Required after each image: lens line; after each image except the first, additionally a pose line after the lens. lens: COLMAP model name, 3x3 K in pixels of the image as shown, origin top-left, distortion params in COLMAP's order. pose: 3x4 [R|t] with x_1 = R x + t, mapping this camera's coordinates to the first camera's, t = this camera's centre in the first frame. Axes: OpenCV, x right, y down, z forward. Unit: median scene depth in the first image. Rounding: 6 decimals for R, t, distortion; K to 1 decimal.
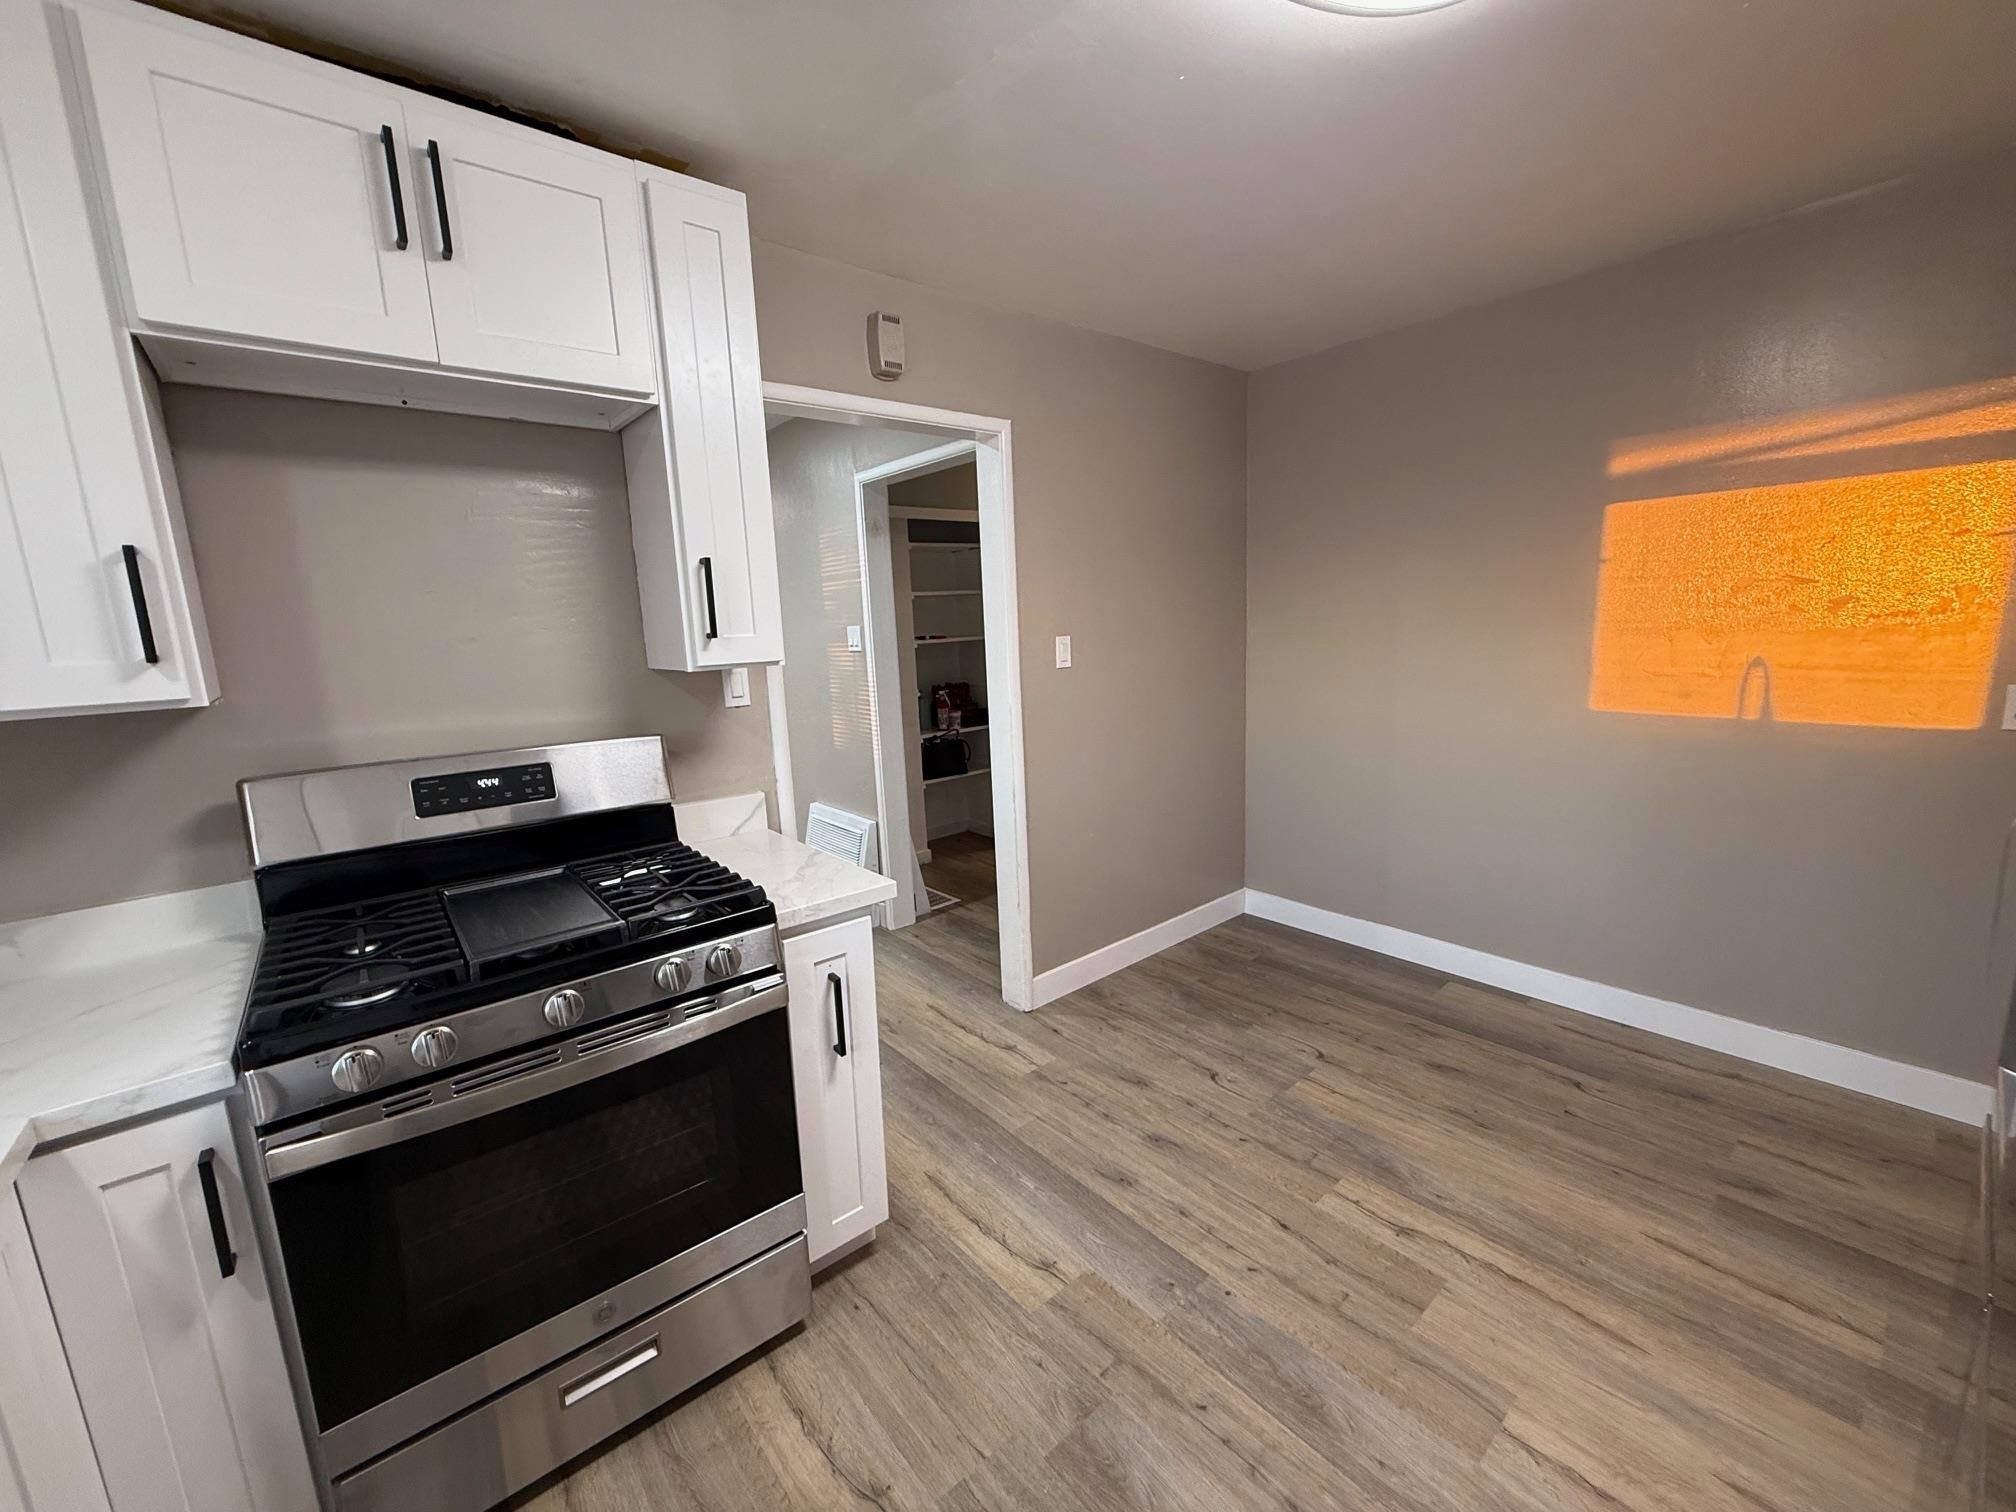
lens RADIAL K [[802.5, 0, 1002.0], [0, 802.5, 757.7], [0, 0, 1]] dist [0.000090, 0.000046]
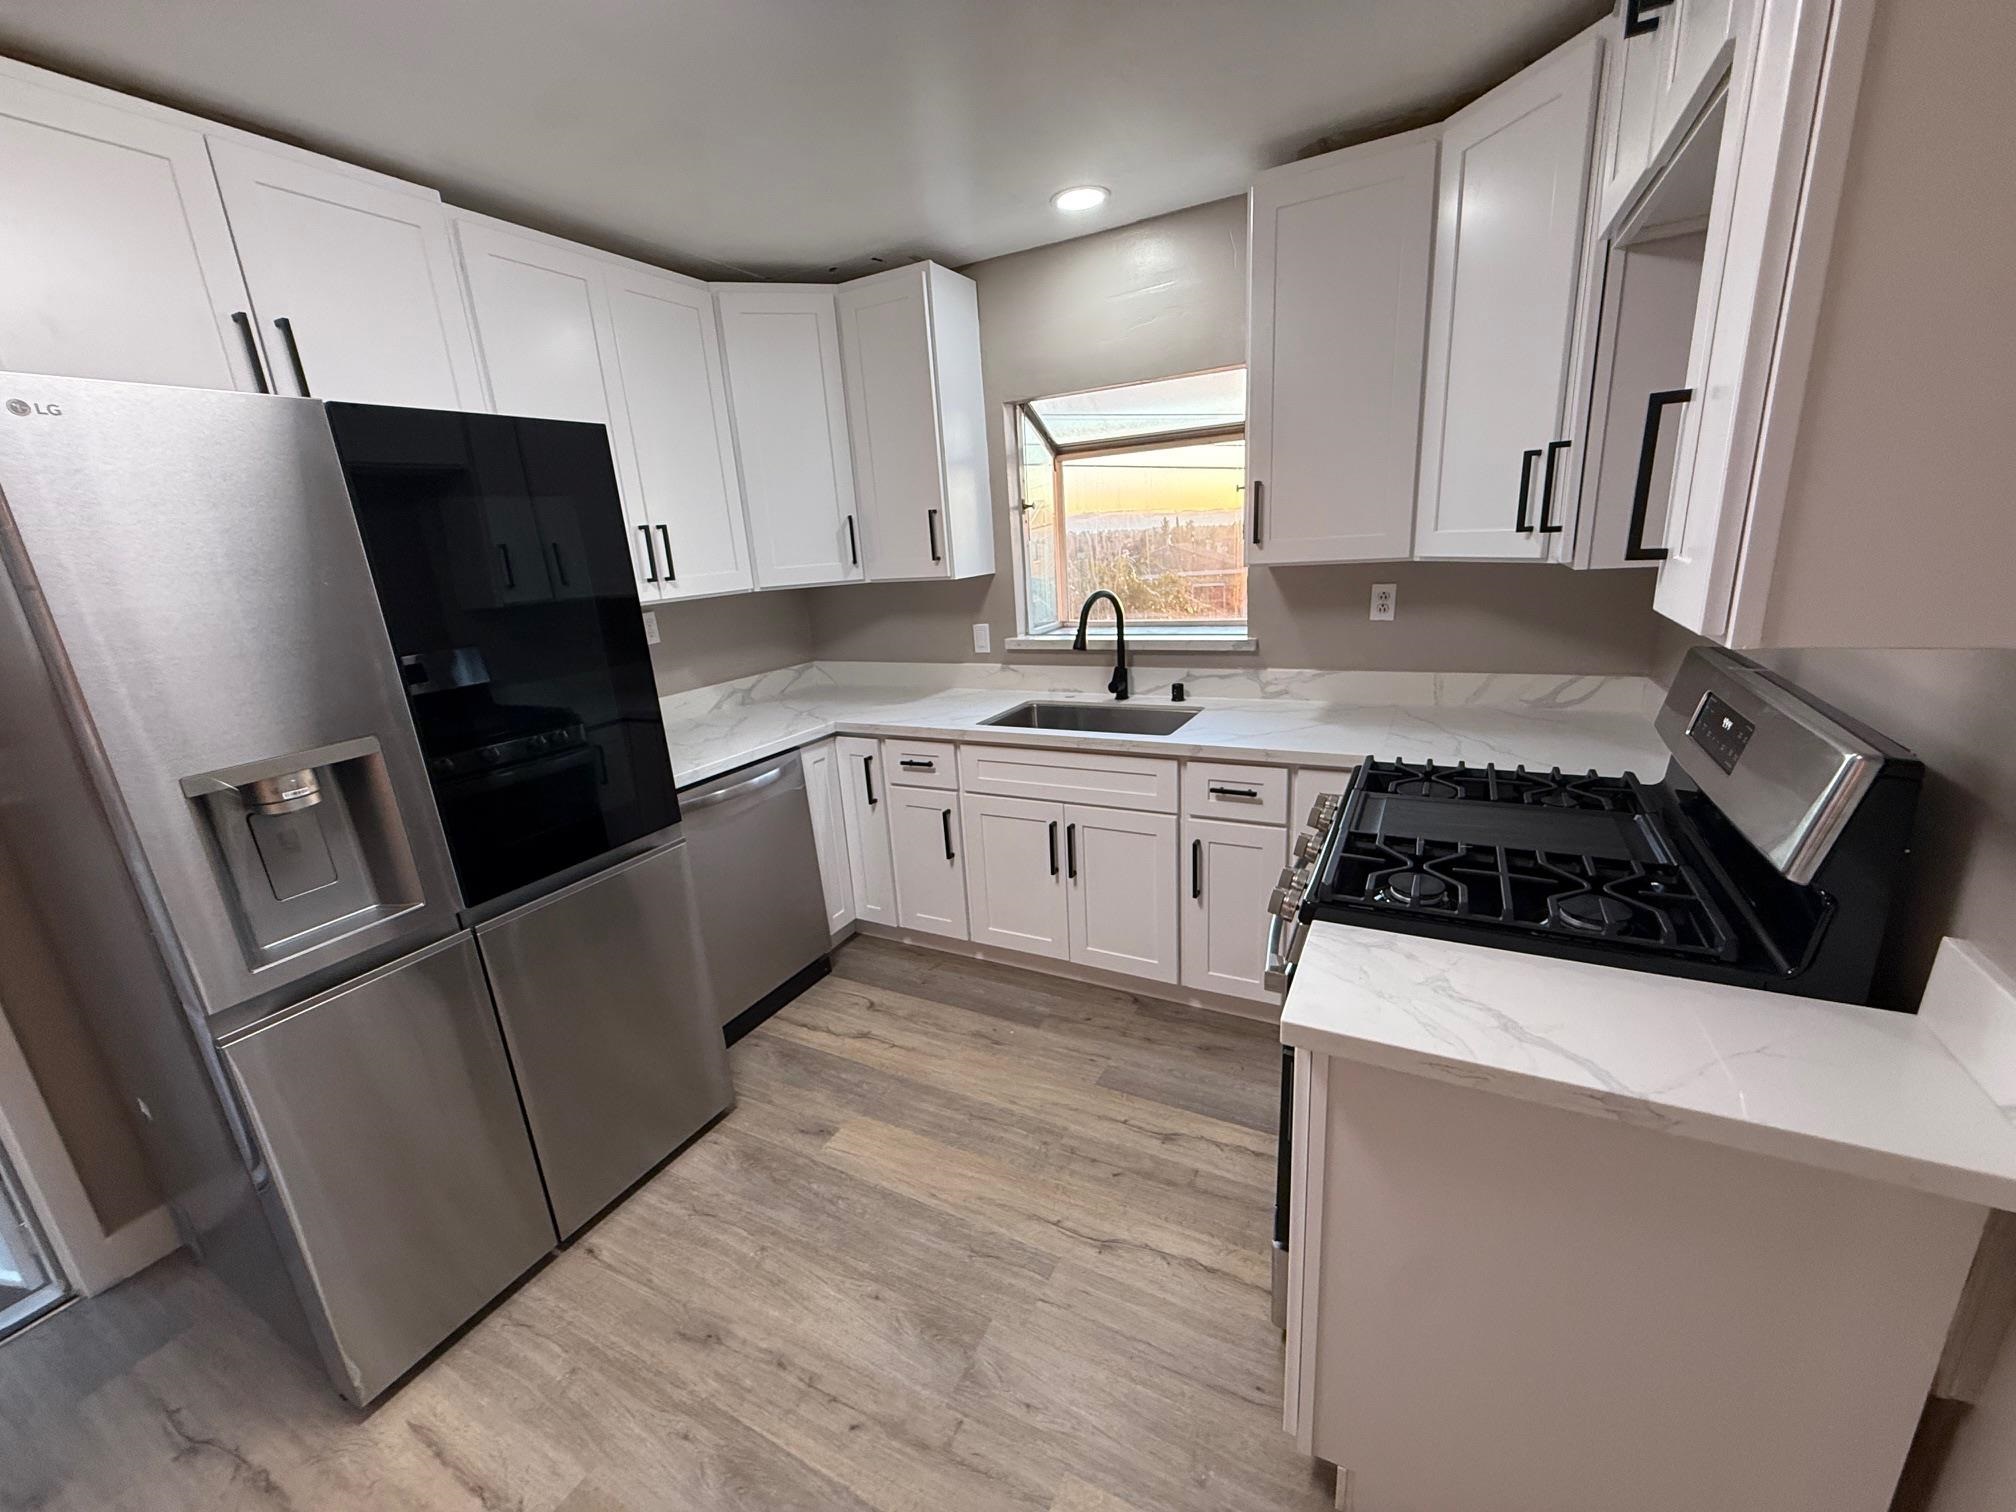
lens RADIAL K [[802.5, 0, 1002.0], [0, 802.5, 757.7], [0, 0, 1]] dist [0.000090, 0.000046]
pose [[-0.921509, 0.199673, -0.333095, 0.217522], [0.038185, 0.900130, 0.433944, -0.285223], [0.386475, 0.387164, -0.837103, 1.379237]]
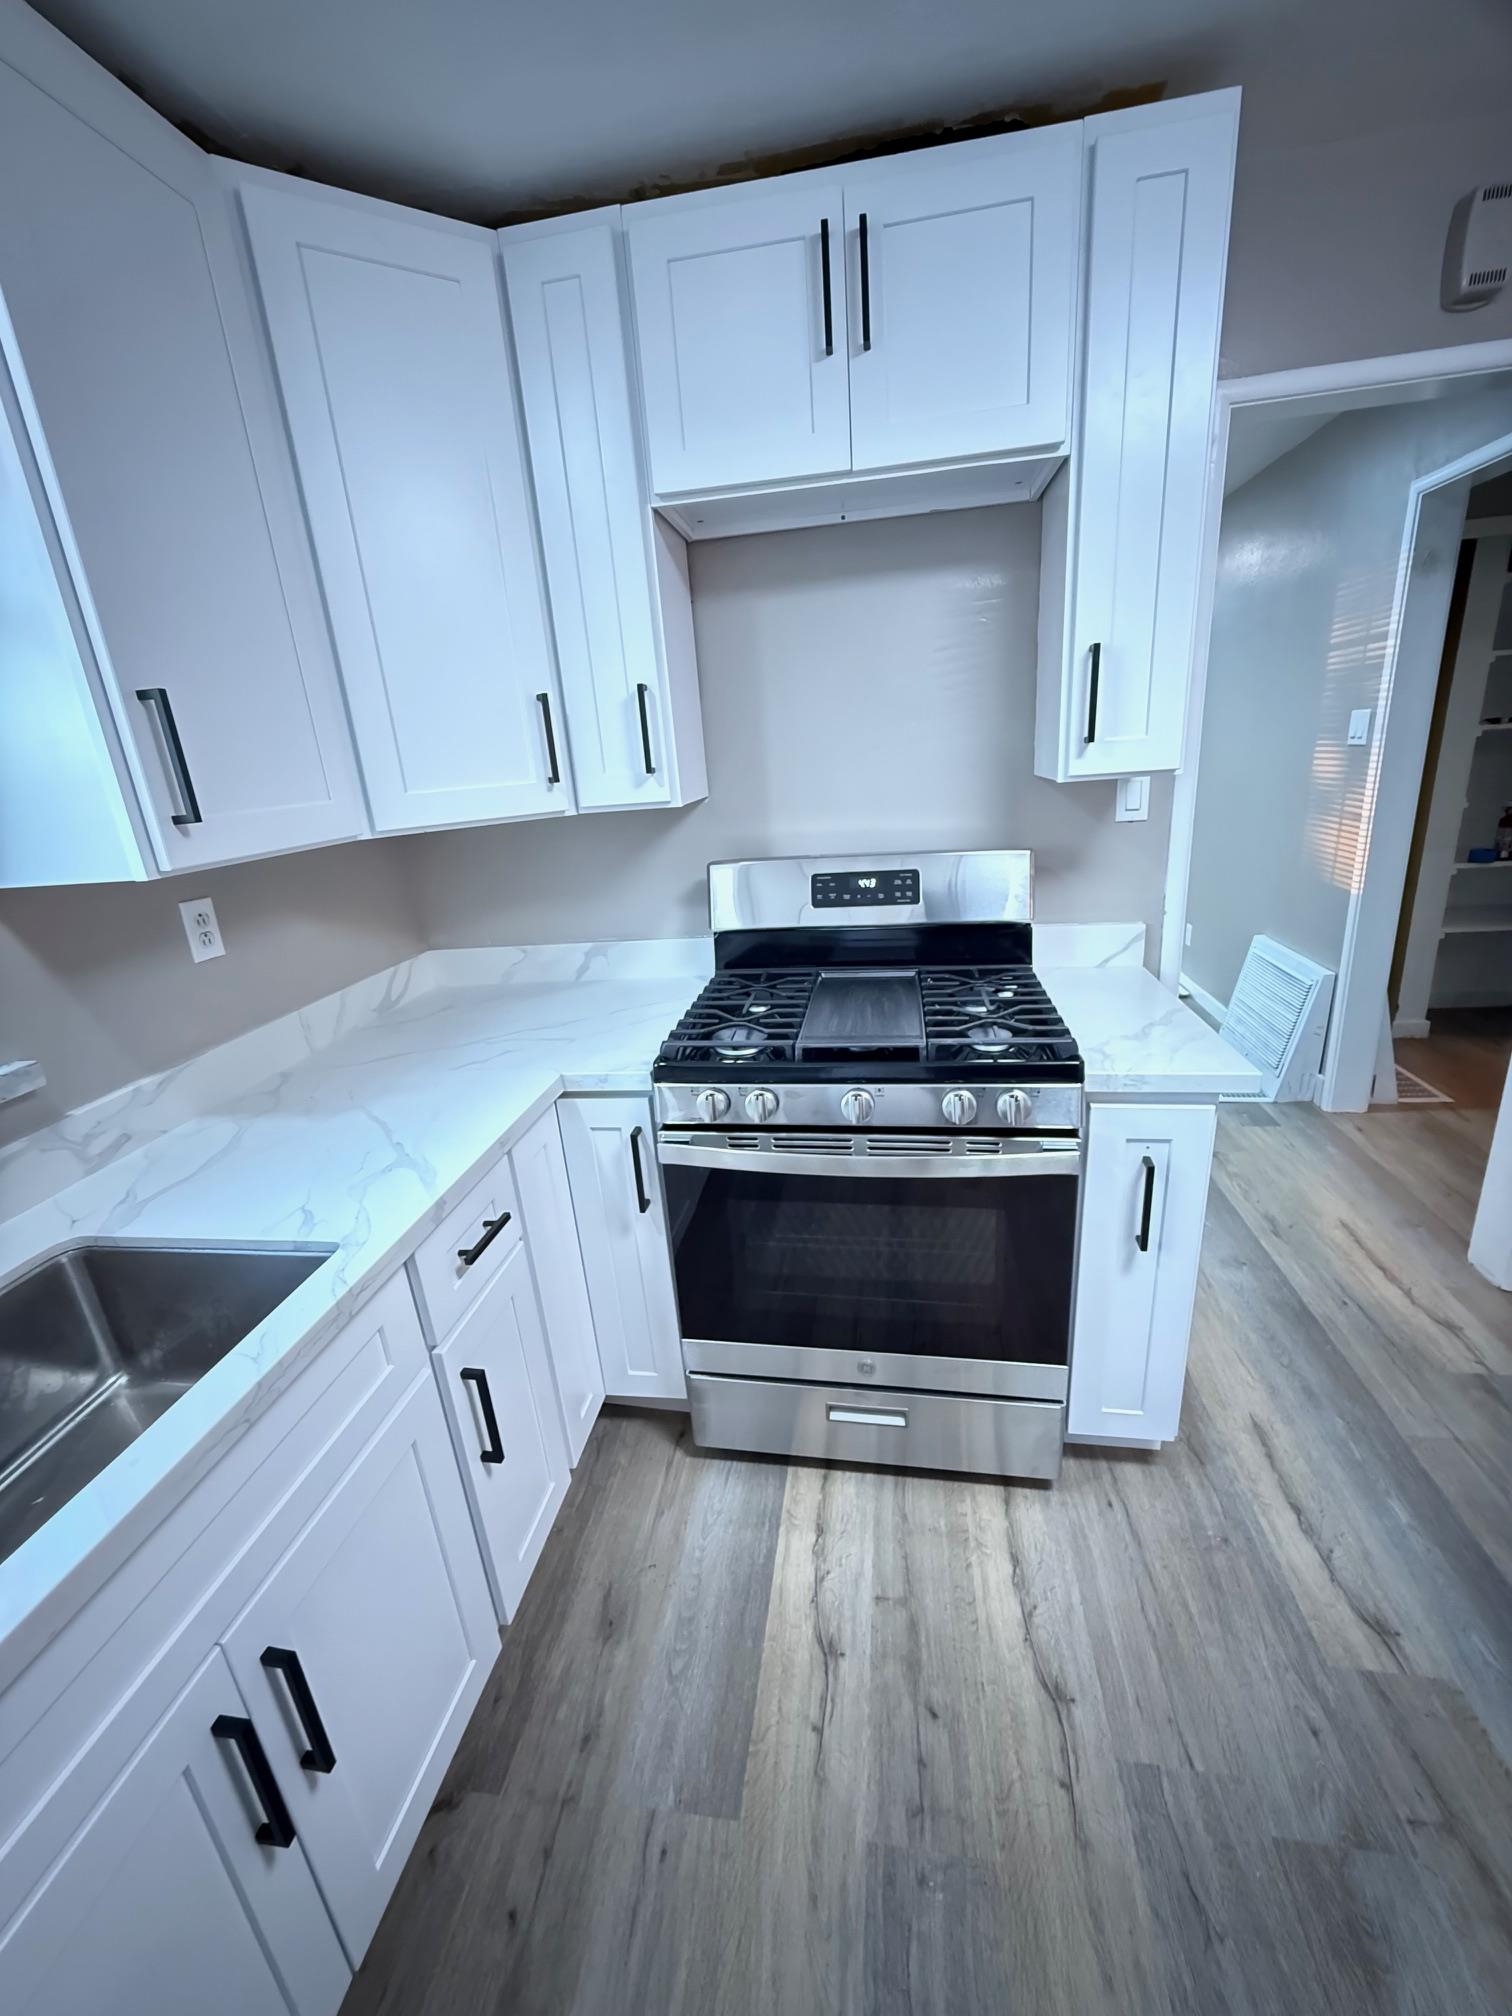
lens RADIAL K [[802.5, 0, 756.6], [0, 802.5, 1002.7], [0, 0, 1]] dist [0.000090, 0.000046]
pose [[0.658171, 0.221174, -0.719648, 0.087865], [-0.082923, 0.971355, 0.222694, -0.042400], [0.748288, -0.086896, 0.657658, 0.150636]]
